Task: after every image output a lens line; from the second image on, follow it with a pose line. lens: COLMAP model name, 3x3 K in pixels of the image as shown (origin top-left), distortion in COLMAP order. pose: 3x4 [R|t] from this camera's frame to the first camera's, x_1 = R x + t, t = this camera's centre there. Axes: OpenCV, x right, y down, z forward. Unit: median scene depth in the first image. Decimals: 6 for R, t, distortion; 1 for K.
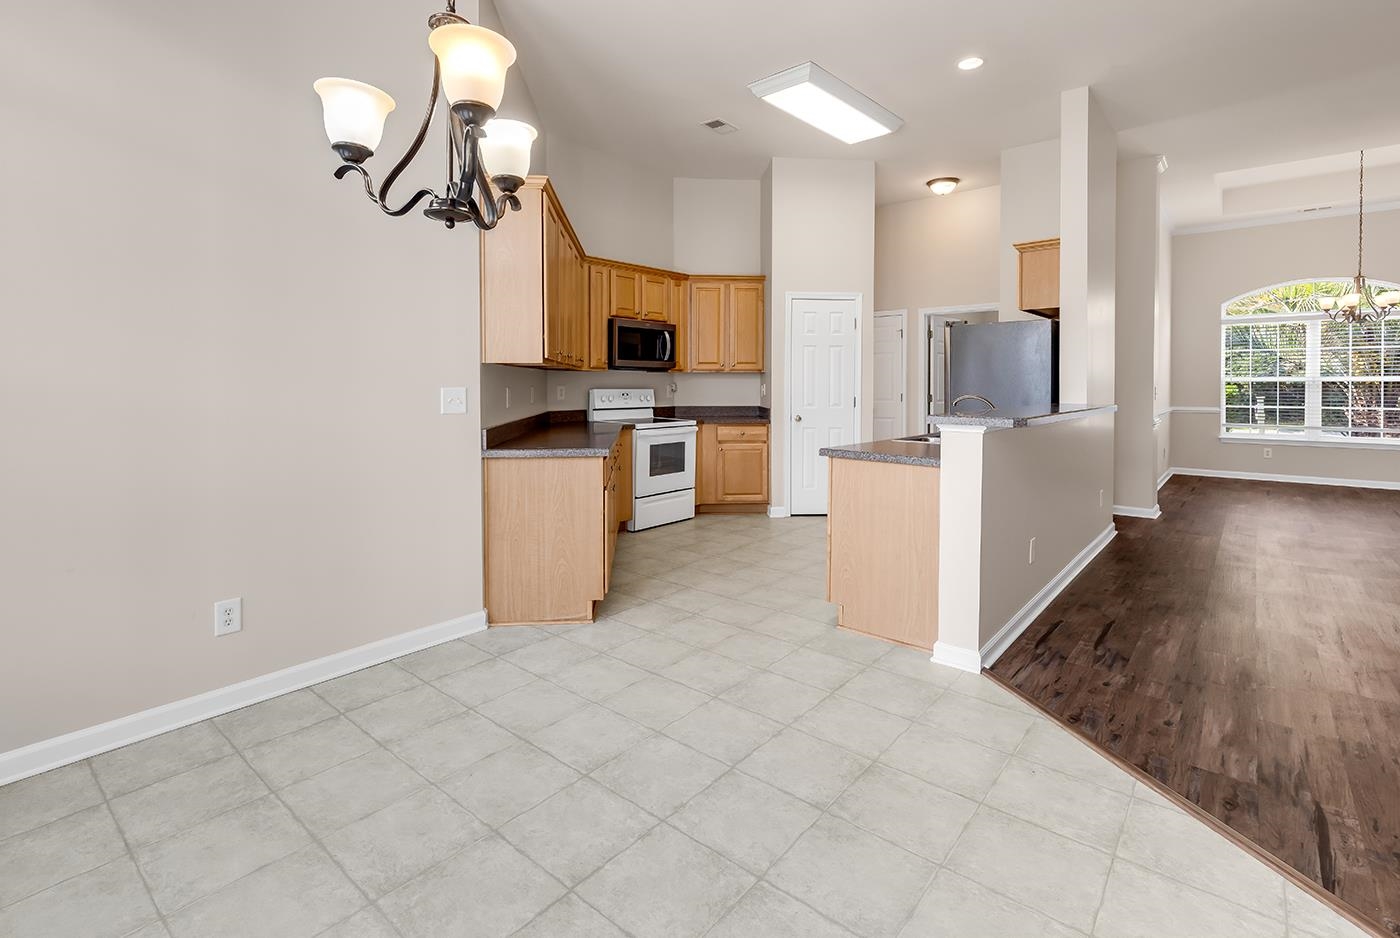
lens RADIAL K [[644.6, 0, 703.8], [0, 644.6, 398.7], [0, 0, 1]] dist [-0.001812, -0.000173]
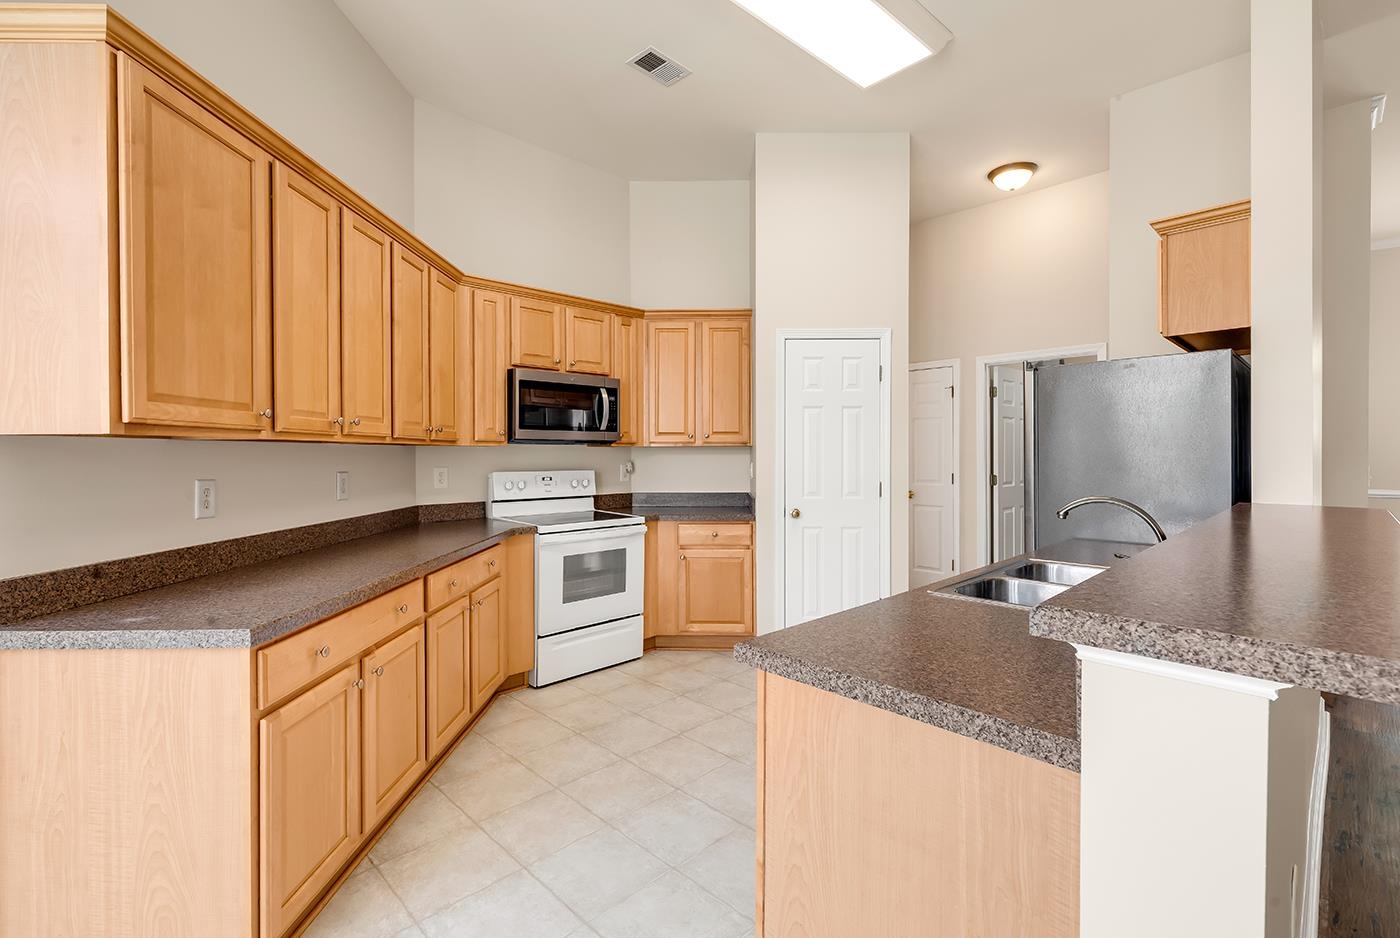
lens RADIAL K [[633.0, 0, 694.7], [0, 633.0, 463.6], [0, 0, 1]] dist [0.002190, 0.000060]
pose [[0.995843, -0.001955, -0.091065, 0.101527], [0.001161, 0.999961, -0.008775, -0.016712], [0.091079, 0.008633, 0.995806, 0.322310]]
